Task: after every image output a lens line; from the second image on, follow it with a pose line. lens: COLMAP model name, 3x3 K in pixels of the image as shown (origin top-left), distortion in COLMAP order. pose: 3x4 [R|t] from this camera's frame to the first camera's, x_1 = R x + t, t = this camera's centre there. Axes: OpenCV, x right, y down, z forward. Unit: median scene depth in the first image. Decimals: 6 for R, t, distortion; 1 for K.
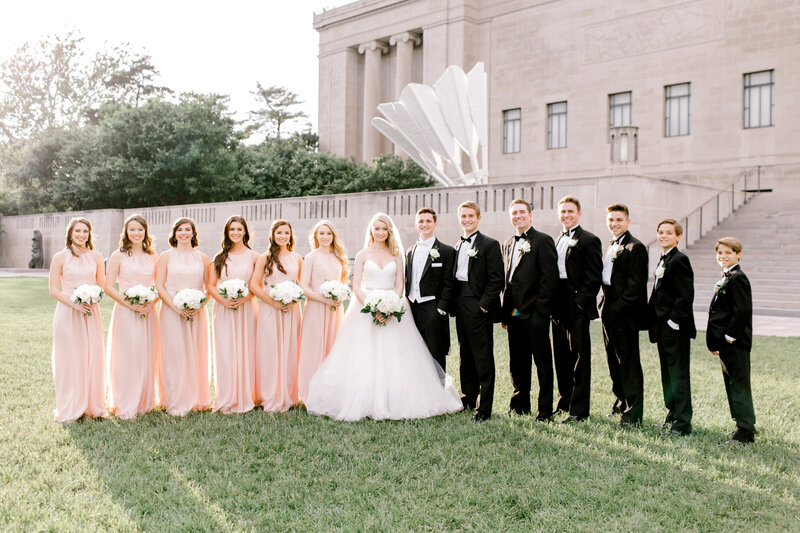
lens RADIAL K [[785.0, 0, 400.0], [0, 785.0, 249.7], [0, 0, 1]] dist [0.012286, -0.006129]
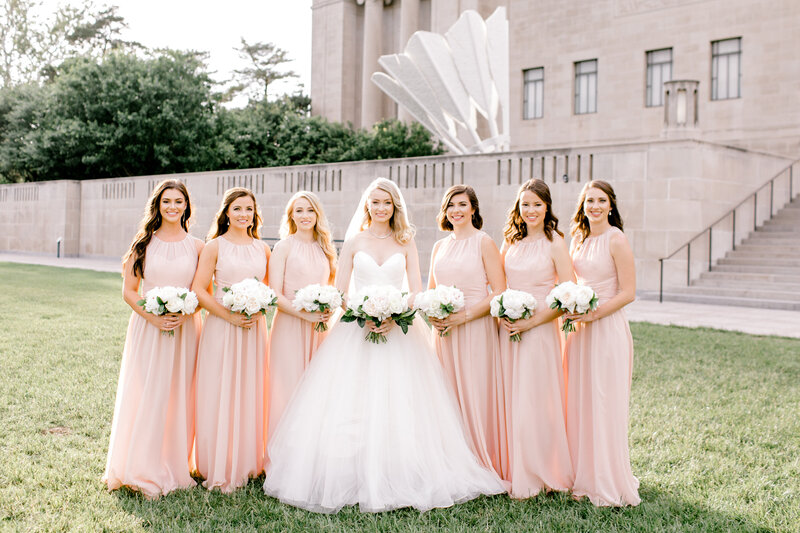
lens RADIAL K [[862.8, 0, 401.3], [0, 862.8, 232.2], [0, 0, 1]] dist [-0.000744, 0.000589]
pose [[0.999985, 0.005144, -0.001667, -0.001268], [-0.005137, 0.999978, 0.004122, -0.000846], [0.001688, -0.004113, 0.999990, 0.053316]]
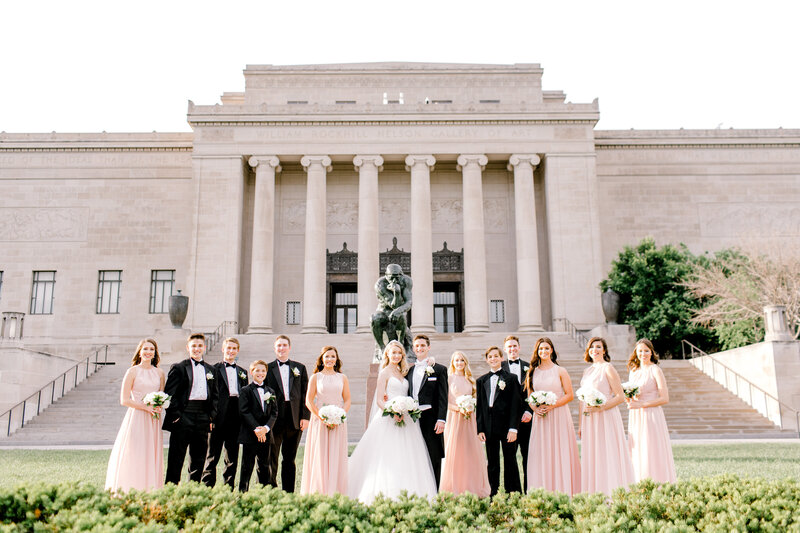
lens RADIAL K [[785.0, 0, 400.0], [0, 785.0, 249.7], [0, 0, 1]] dist [0.012286, -0.006129]
pose [[0.706782, 0.141580, 0.693119, -0.103549], [0.011406, 0.977361, -0.211270, 0.017425], [-0.707340, 0.157228, 0.689166, -0.220598]]
